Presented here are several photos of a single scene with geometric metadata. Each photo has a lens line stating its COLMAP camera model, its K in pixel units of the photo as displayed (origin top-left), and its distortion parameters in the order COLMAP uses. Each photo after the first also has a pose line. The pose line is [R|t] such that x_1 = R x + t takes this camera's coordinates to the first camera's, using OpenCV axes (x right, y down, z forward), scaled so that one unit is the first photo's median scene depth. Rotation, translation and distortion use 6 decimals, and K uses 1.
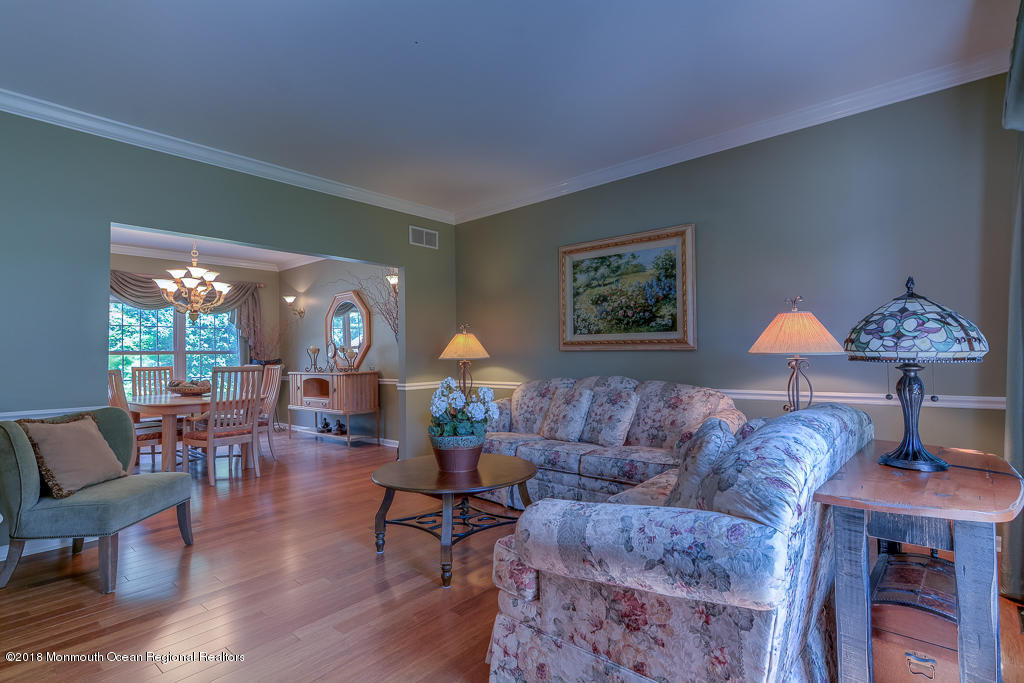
lens RADIAL K [[515.5, 0, 503.7], [0, 515.5, 335.8], [0, 0, 1]] dist [0.015144, 0.000118]
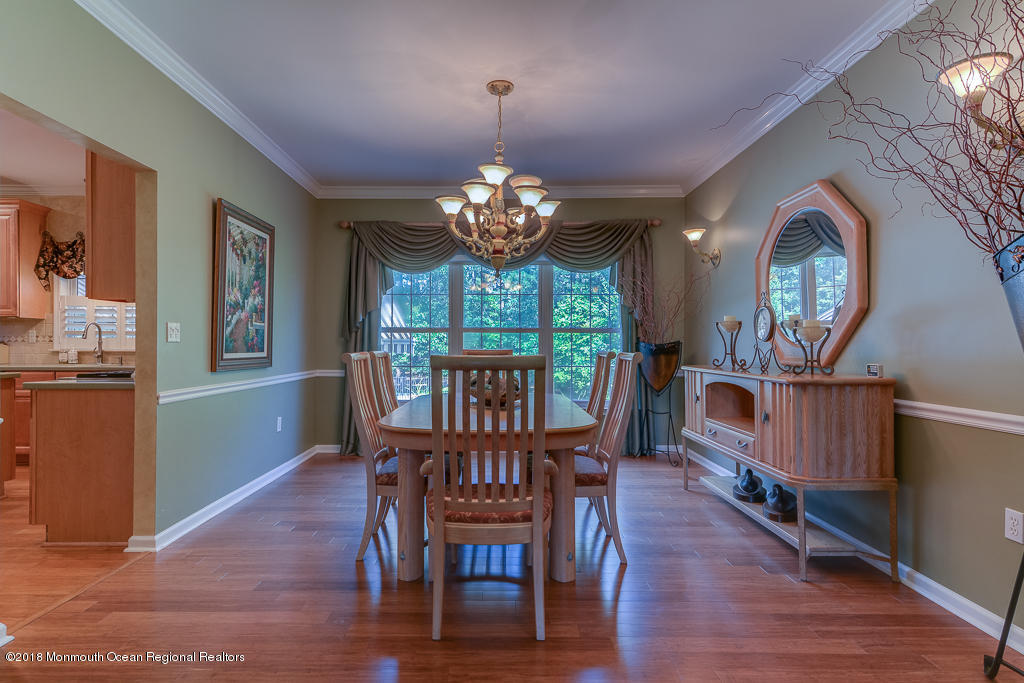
lens RADIAL K [[505.9, 0, 515.2], [0, 505.9, 343.9], [0, 0, 1]] dist [0.011022, -0.000763]
pose [[0.672477, 0.019138, -0.739870, -0.250122], [0.014822, 0.999117, 0.039316, 0.041868], [0.739969, -0.037405, 0.671600, 0.888772]]
